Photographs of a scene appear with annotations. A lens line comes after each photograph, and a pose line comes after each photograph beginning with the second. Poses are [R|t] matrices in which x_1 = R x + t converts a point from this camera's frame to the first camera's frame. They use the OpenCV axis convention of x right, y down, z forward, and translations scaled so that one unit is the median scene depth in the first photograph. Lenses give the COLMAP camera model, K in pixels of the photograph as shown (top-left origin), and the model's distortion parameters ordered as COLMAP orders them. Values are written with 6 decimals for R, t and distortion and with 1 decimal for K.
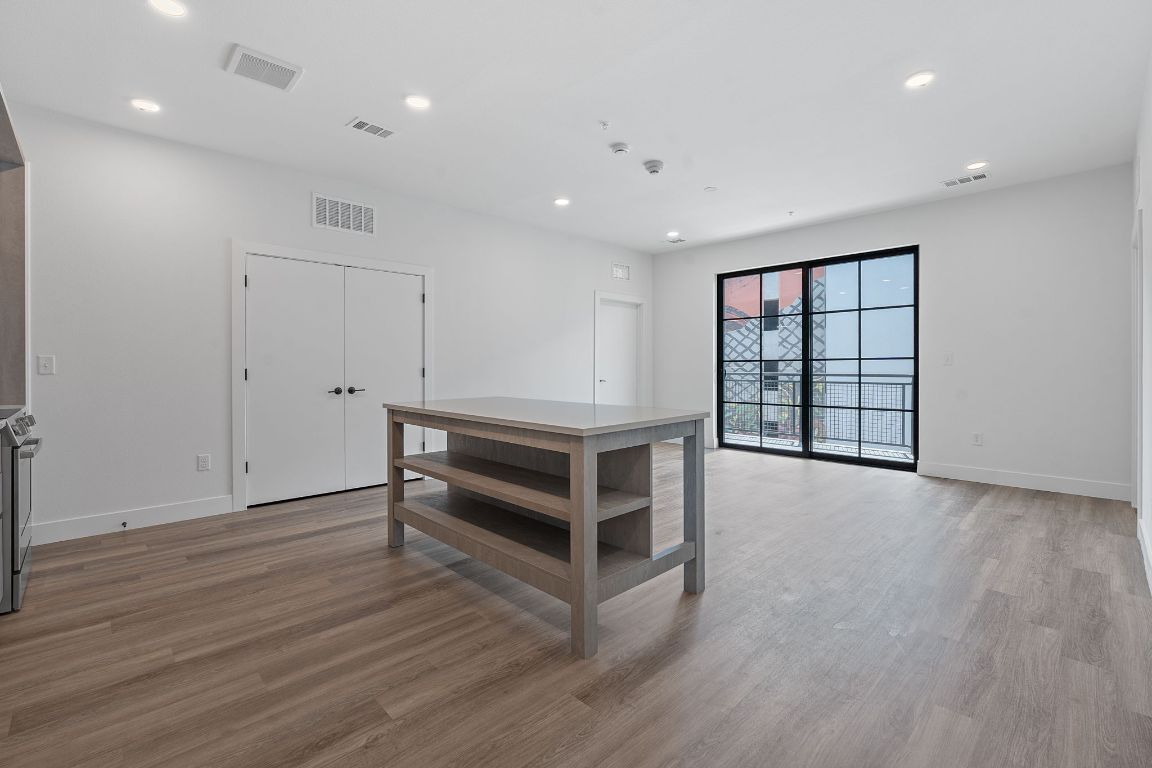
lens RADIAL K [[509.2, 0, 565.3], [0, 509.2, 371.7], [0, 0, 1]] dist [-0.006303, -0.000070]
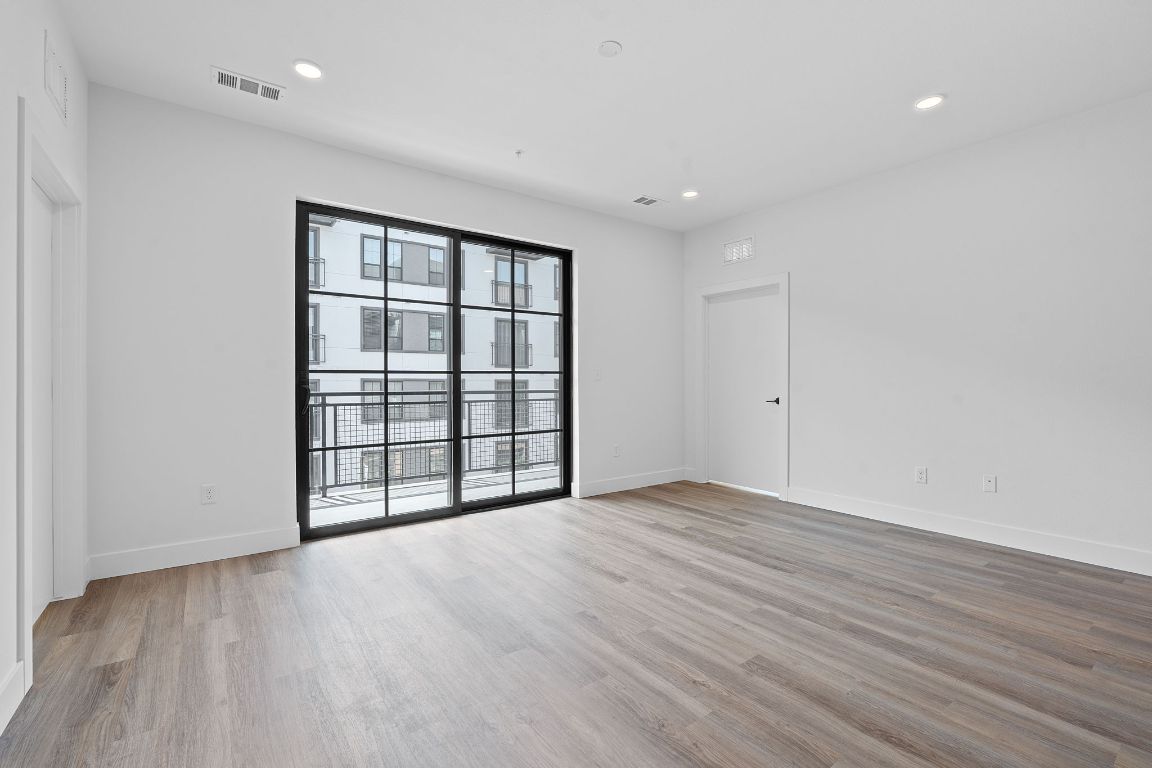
lens RADIAL K [[509.2, 0, 585.0], [0, 509.2, 383.7], [0, 0, 1]] dist [-0.006303, -0.000070]
pose [[0.113992, -0.001857, 0.993480, -0.193702], [0.011476, 0.999934, 0.000552, -0.005753], [-0.993415, 0.011339, 0.114006, 0.751603]]
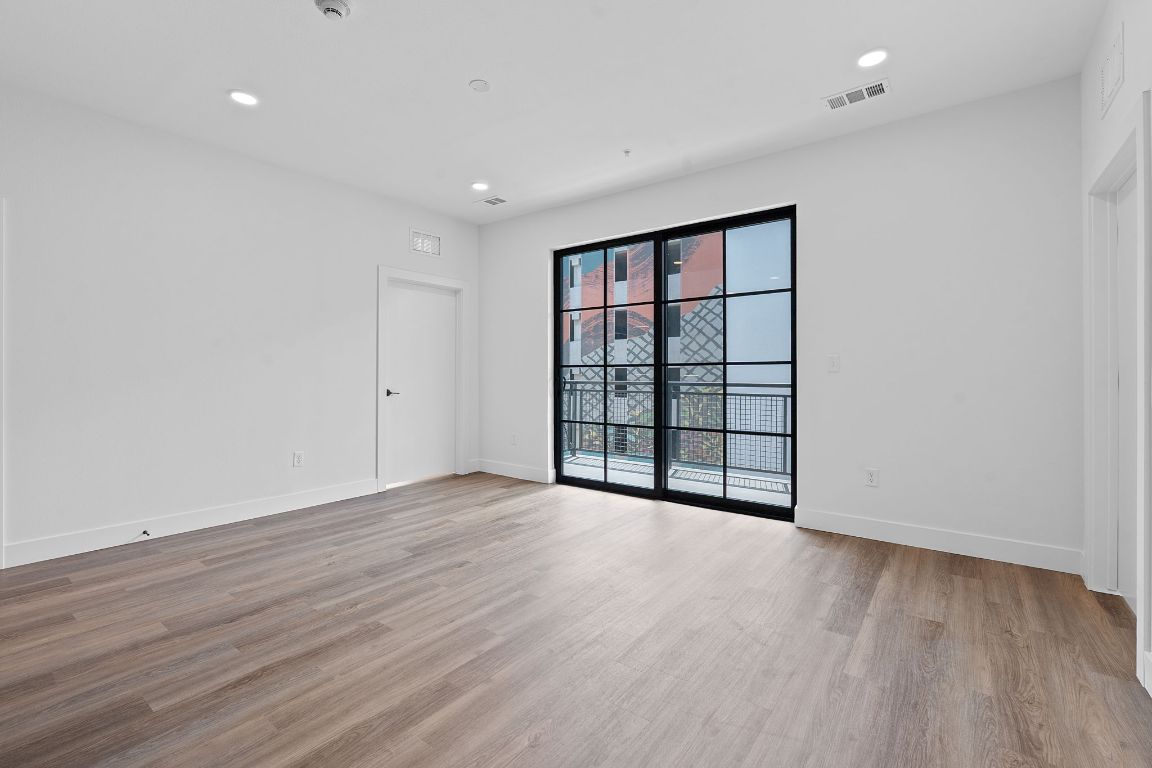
lens RADIAL K [[509.2, 0, 560.8], [0, 509.2, 377.0], [0, 0, 1]] dist [-0.006303, -0.000070]
pose [[0.989463, 0.000803, 0.144785, 0.228085], [-0.000312, 0.999994, -0.003413, -0.002734], [-0.144787, 0.003332, 0.989457, 0.293011]]
